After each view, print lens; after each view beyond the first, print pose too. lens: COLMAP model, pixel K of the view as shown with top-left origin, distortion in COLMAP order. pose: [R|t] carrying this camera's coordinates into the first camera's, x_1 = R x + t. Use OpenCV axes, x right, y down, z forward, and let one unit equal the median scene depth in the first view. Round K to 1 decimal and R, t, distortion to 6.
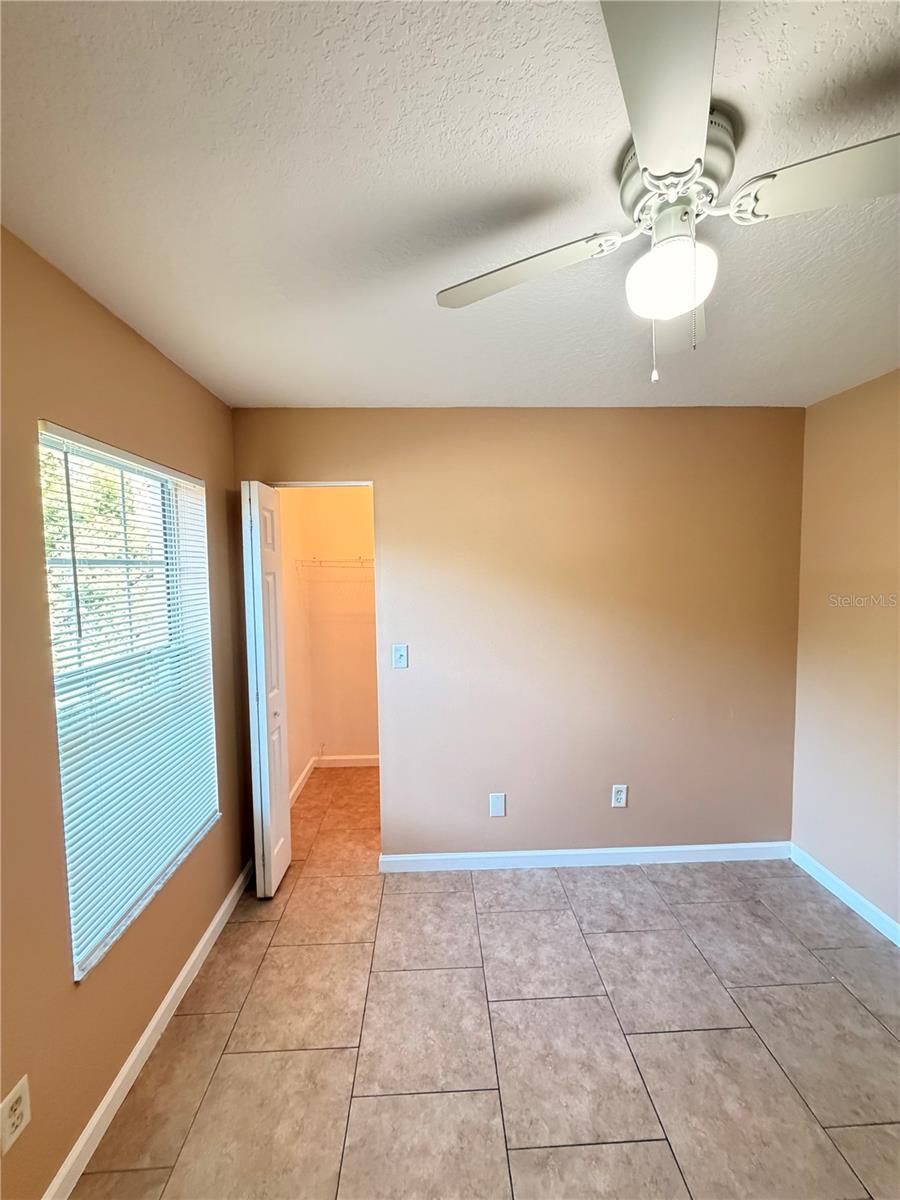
lens RADIAL K [[480.1, 0, 451.1], [0, 480.1, 597.1], [0, 0, 1]] dist [-0.000374, -0.000025]
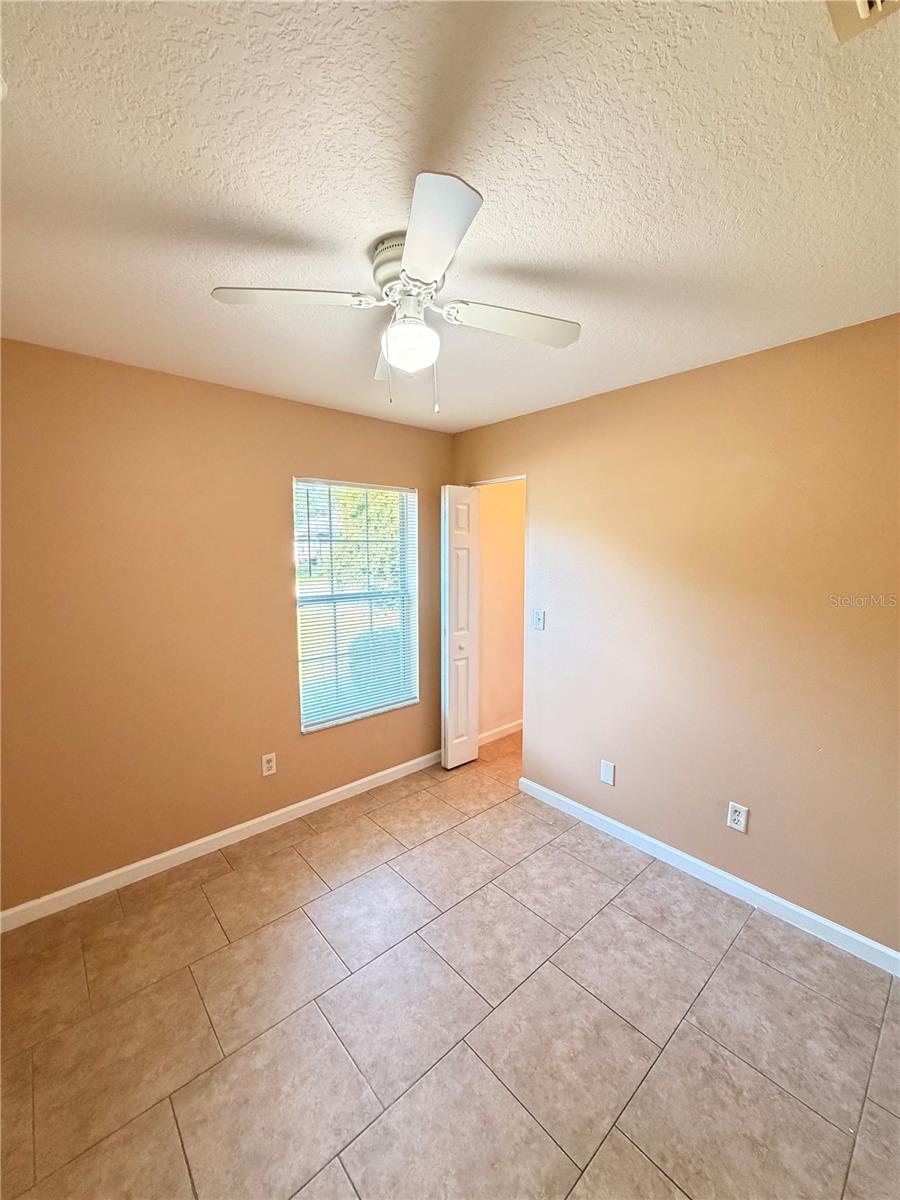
lens RADIAL K [[480.1, 0, 451.1], [0, 480.1, 597.1], [0, 0, 1]] dist [-0.000374, -0.000025]
pose [[0.630727, 0.092072, -0.770524, 0.776229], [-0.056048, 0.995748, 0.073105, -0.009023], [0.773978, -0.002923, 0.633205, 0.082864]]
